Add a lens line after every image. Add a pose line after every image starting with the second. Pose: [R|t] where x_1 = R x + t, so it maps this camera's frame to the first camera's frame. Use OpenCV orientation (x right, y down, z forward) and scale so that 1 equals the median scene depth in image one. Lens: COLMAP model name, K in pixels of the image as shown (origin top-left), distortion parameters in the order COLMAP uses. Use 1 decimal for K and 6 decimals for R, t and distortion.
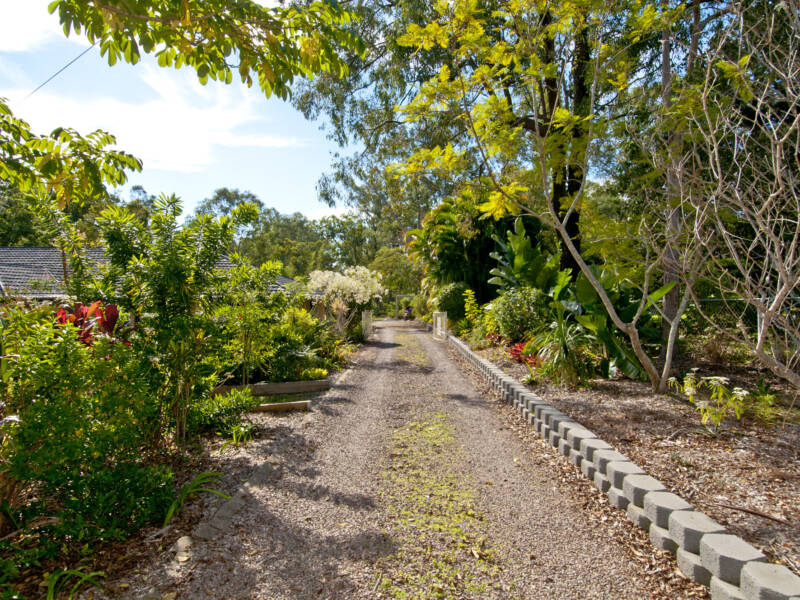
lens RADIAL K [[455.3, 0, 400.0], [0, 455.3, 300.0], [0, 0, 1]] dist [0.001913, 0.000404]
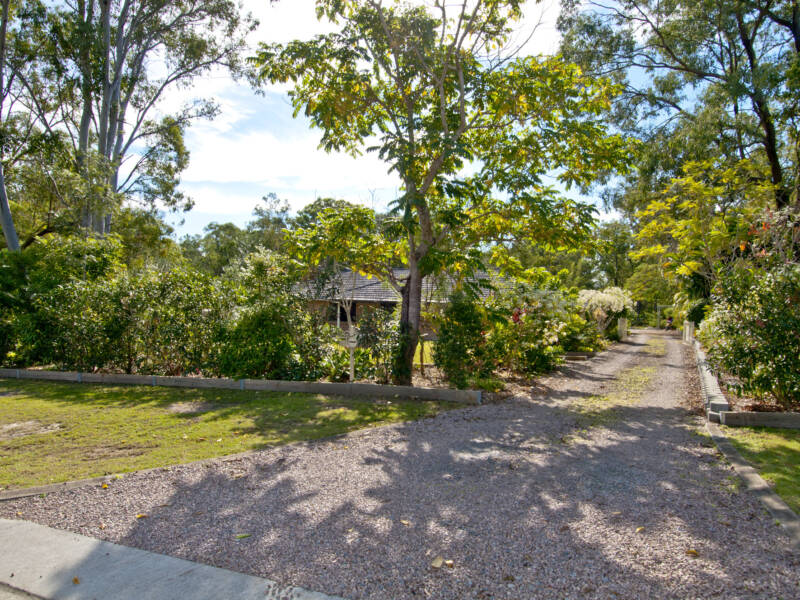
lens RADIAL K [[455.3, 0, 400.0], [0, 455.3, 300.0], [0, 0, 1]] dist [0.001913, 0.000404]
pose [[0.856875, 0.024954, -0.514920, 0.053972], [-0.030823, 0.999521, -0.002854, -0.004861], [0.514602, 0.018317, 0.857234, -0.459046]]
